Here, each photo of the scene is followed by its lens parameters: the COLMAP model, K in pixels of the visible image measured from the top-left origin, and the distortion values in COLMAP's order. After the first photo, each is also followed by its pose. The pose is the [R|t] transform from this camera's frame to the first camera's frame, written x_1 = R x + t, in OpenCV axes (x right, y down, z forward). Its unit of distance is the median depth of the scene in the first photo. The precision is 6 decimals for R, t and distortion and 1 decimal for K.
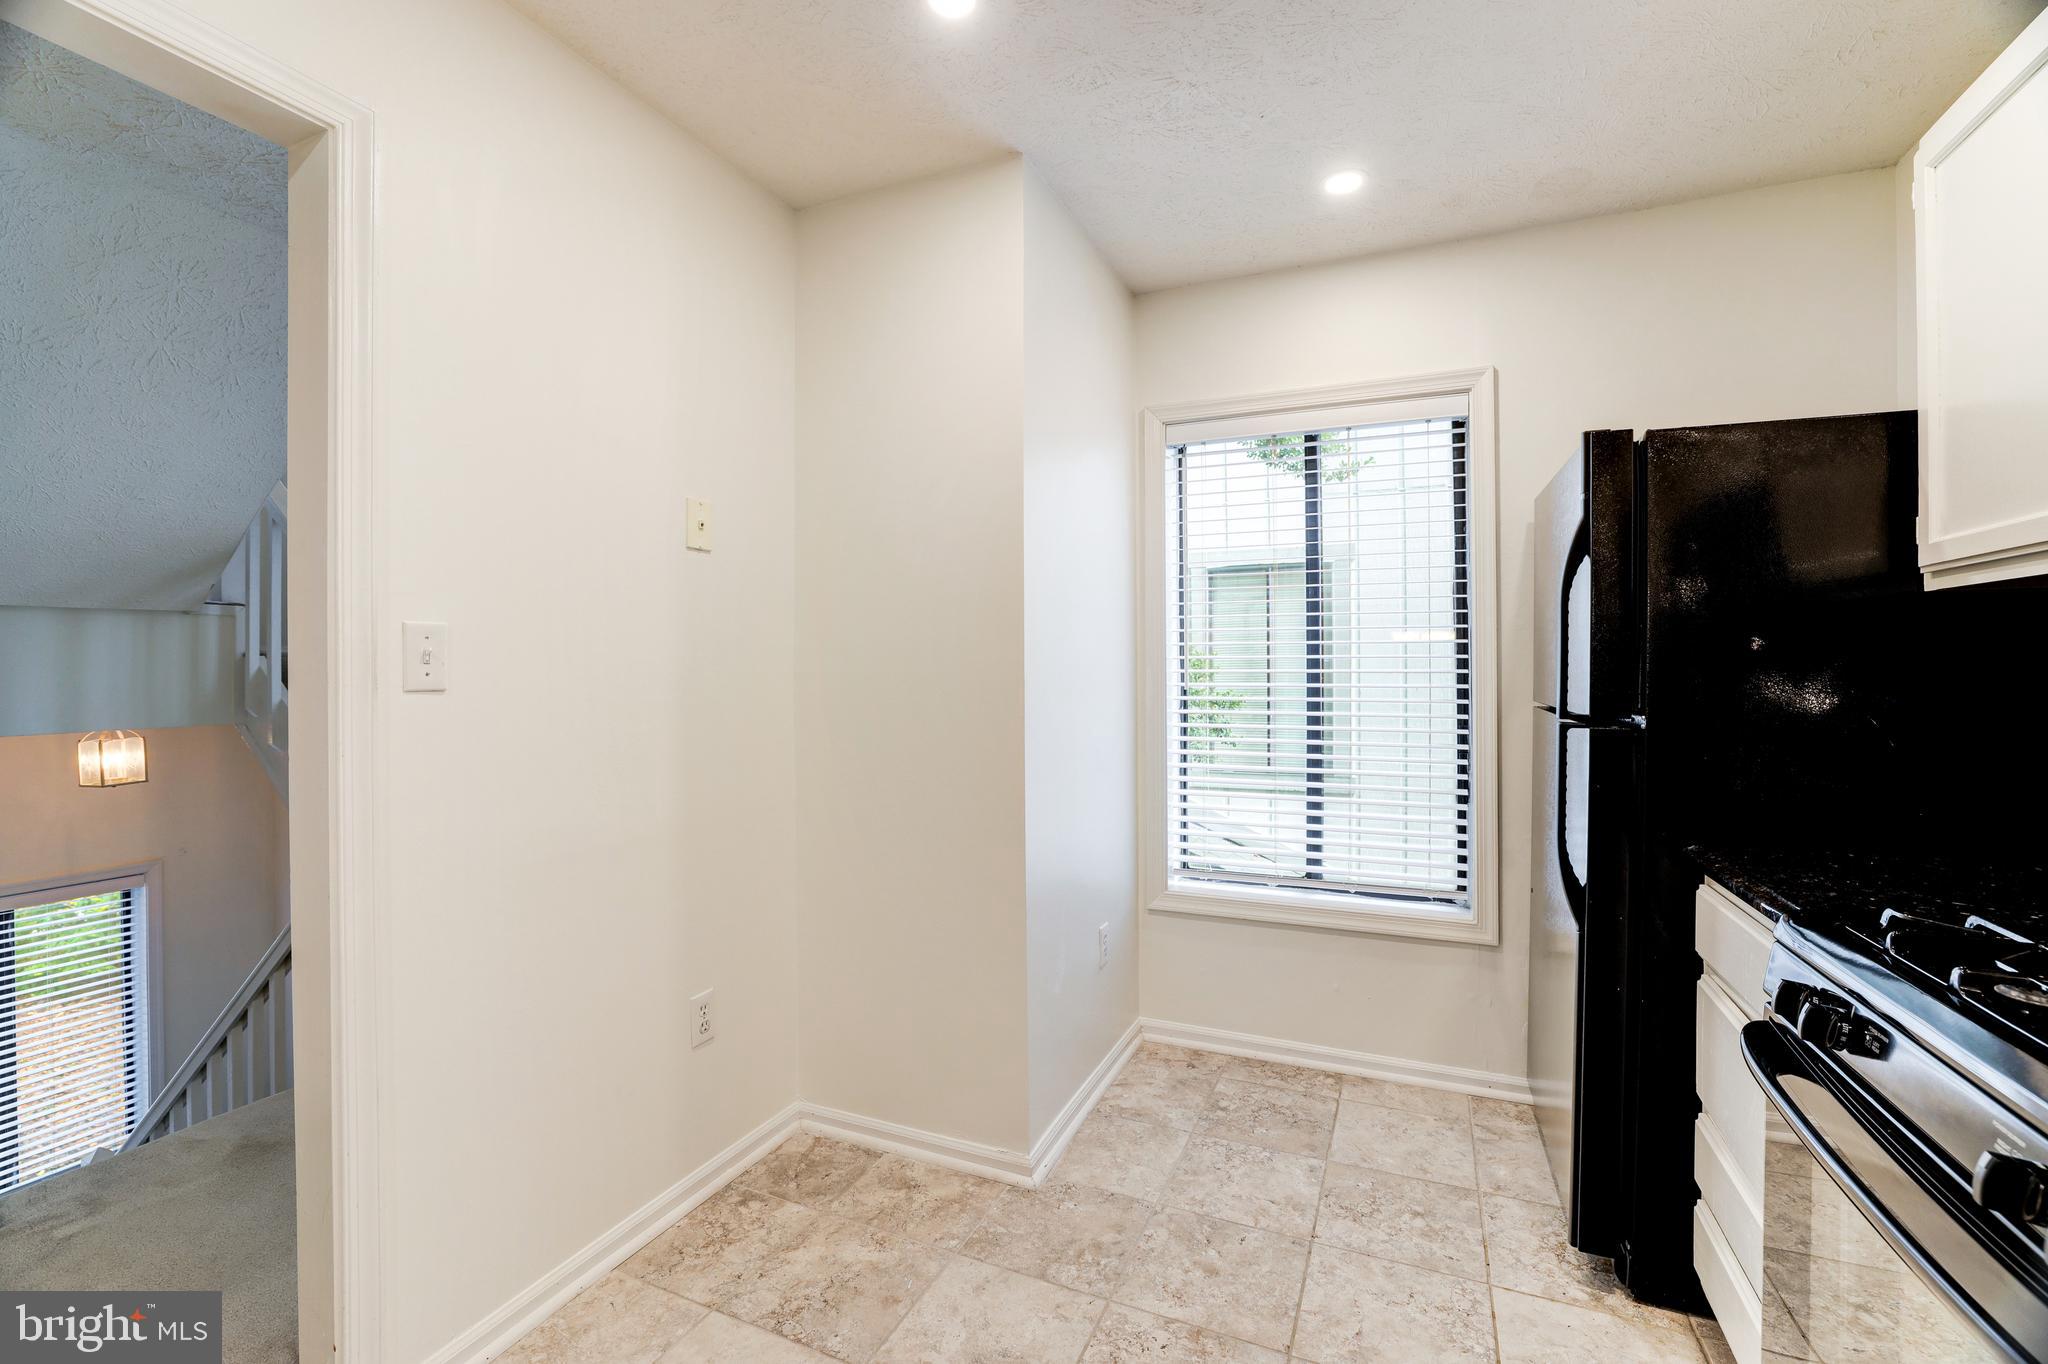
lens RADIAL K [[889.8, 0, 1023.4], [0, 889.8, 670.2], [0, 0, 1]] dist [-0.047084, 0.016509]
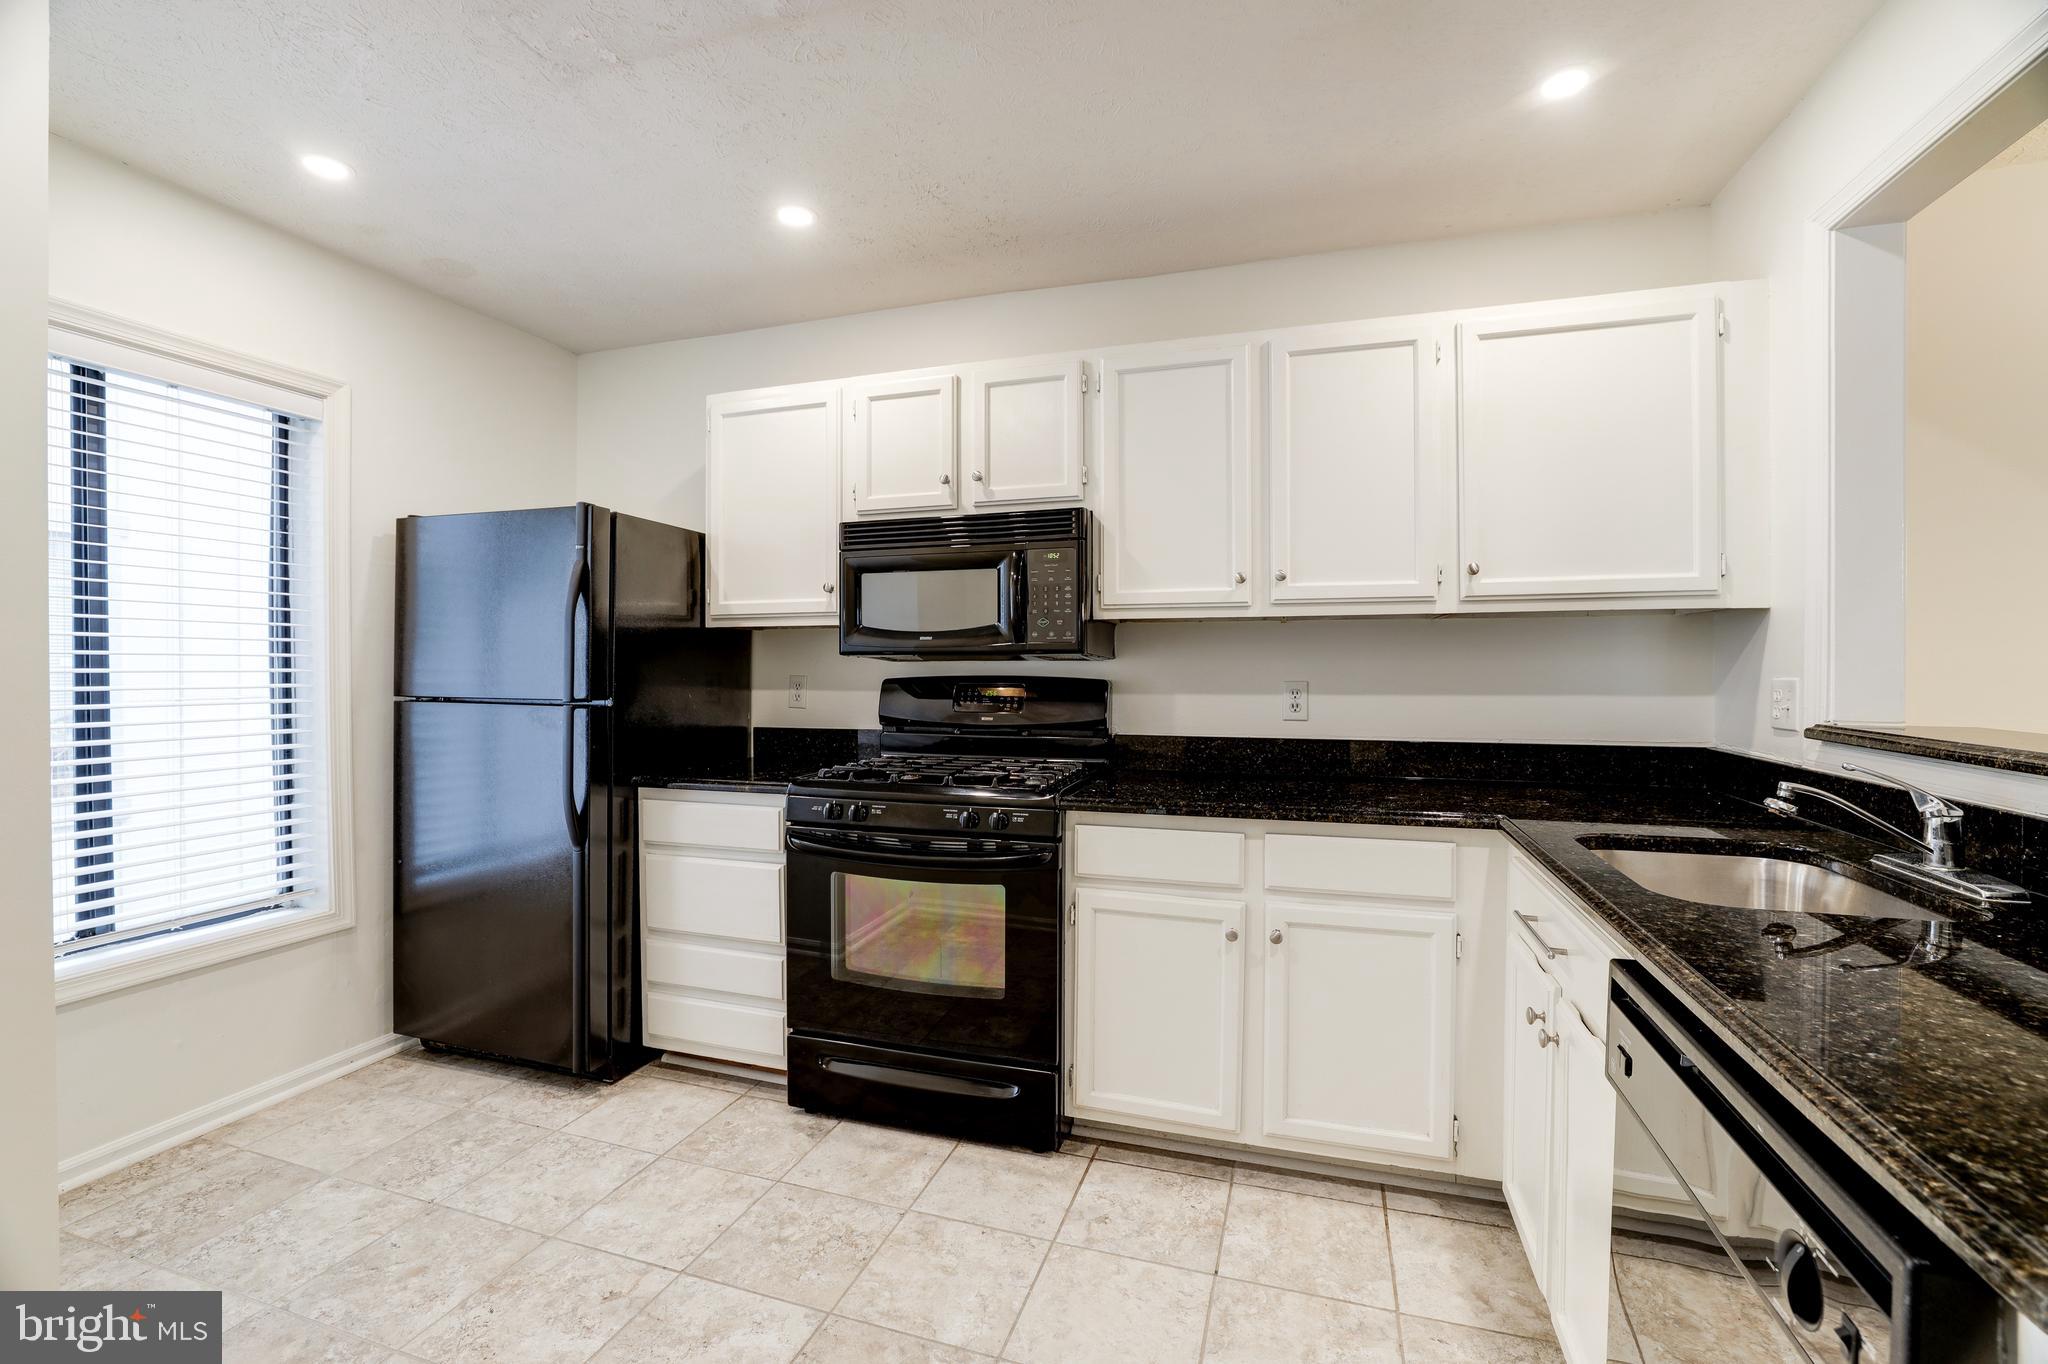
lens RADIAL K [[882.4, 0, 1013.6], [0, 882.4, 673.2], [0, 0, 1]] dist [-0.000564, -0.000122]
pose [[-0.089978, -0.006926, 0.995920, -0.613043], [0.003463, 0.999968, 0.007267, -0.000223], [-0.995938, 0.004103, -0.089951, 0.296973]]
